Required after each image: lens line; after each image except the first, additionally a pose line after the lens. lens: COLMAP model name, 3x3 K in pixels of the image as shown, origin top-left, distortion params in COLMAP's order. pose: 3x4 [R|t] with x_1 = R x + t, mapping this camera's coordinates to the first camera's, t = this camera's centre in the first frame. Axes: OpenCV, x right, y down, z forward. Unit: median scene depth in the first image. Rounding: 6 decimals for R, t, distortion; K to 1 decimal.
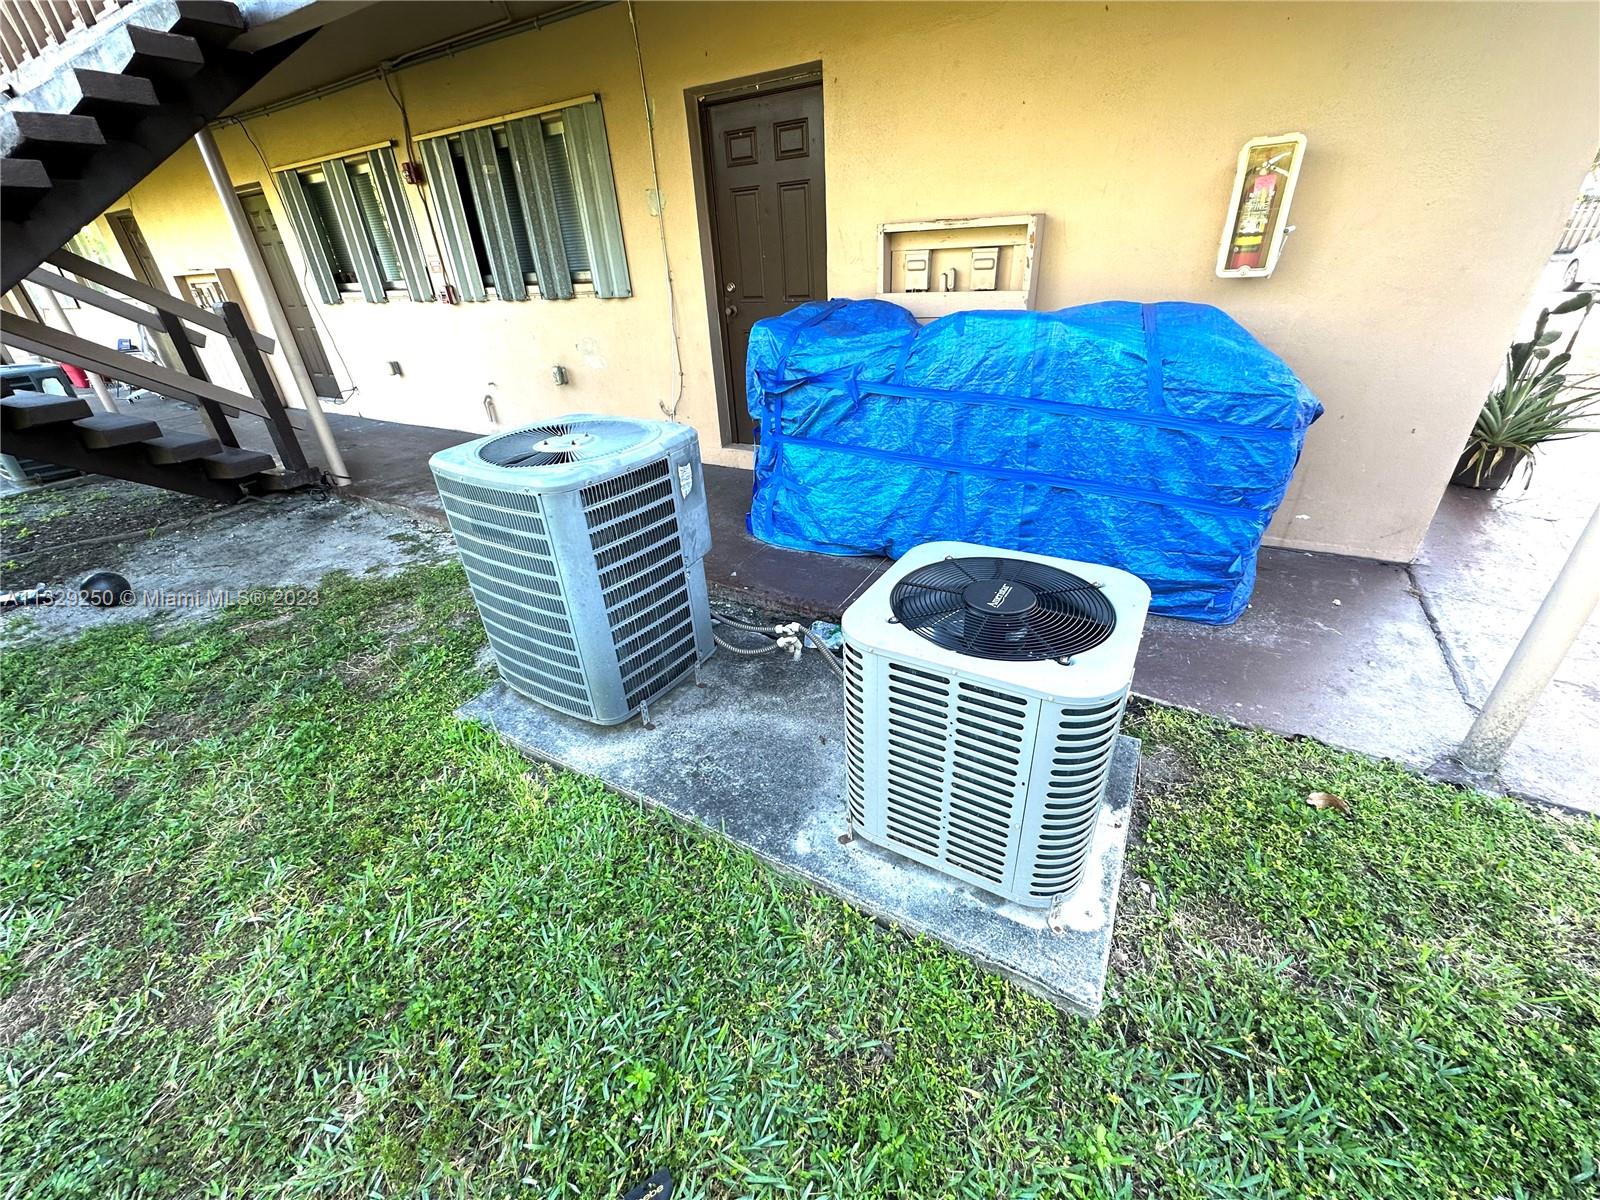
lens RADIAL K [[637.9, 0, 800.0], [0, 637.9, 602.6], [0, 0, 1]] dist [-0.006797, 0.000862]
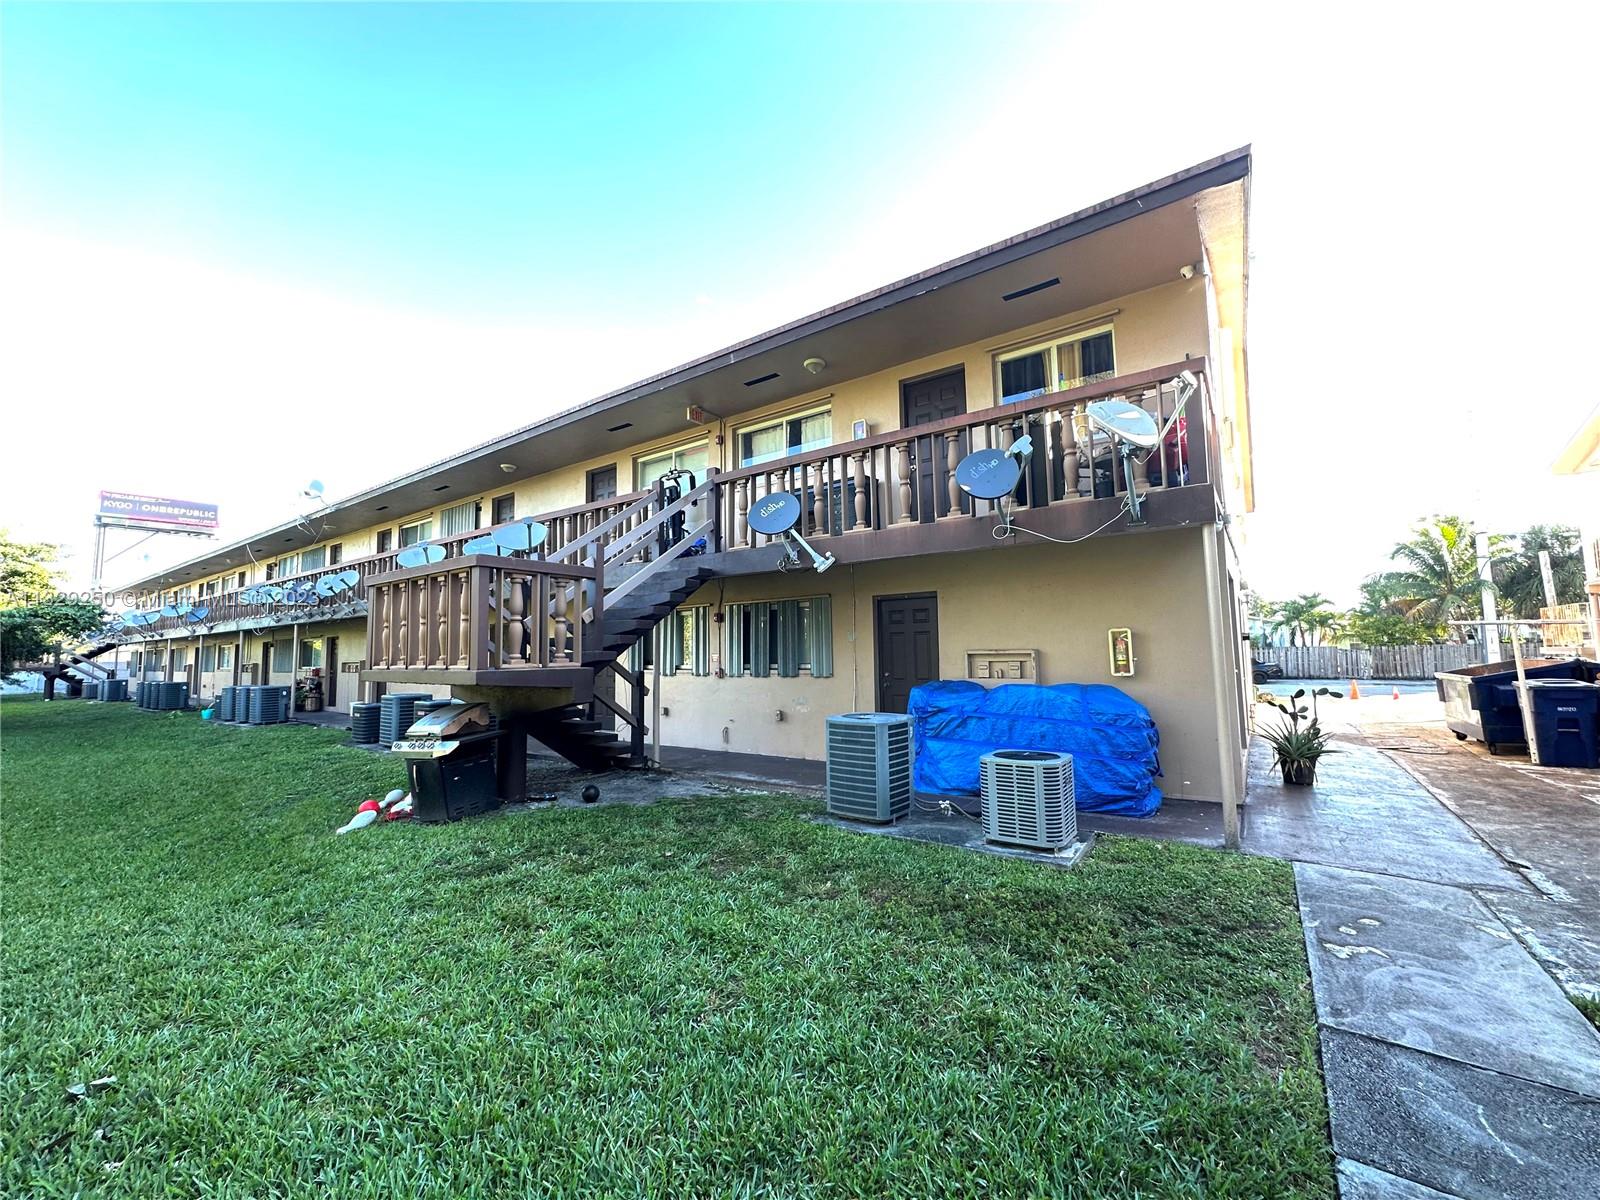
lens RADIAL K [[637.9, 0, 800.0], [0, 637.9, 602.6], [0, 0, 1]] dist [-0.006797, 0.000862]
pose [[0.995618, 0.027654, -0.089335, -0.276439], [-0.072438, 0.832219, -0.549695, 0.582829], [0.059145, 0.553757, 0.830575, -1.068233]]
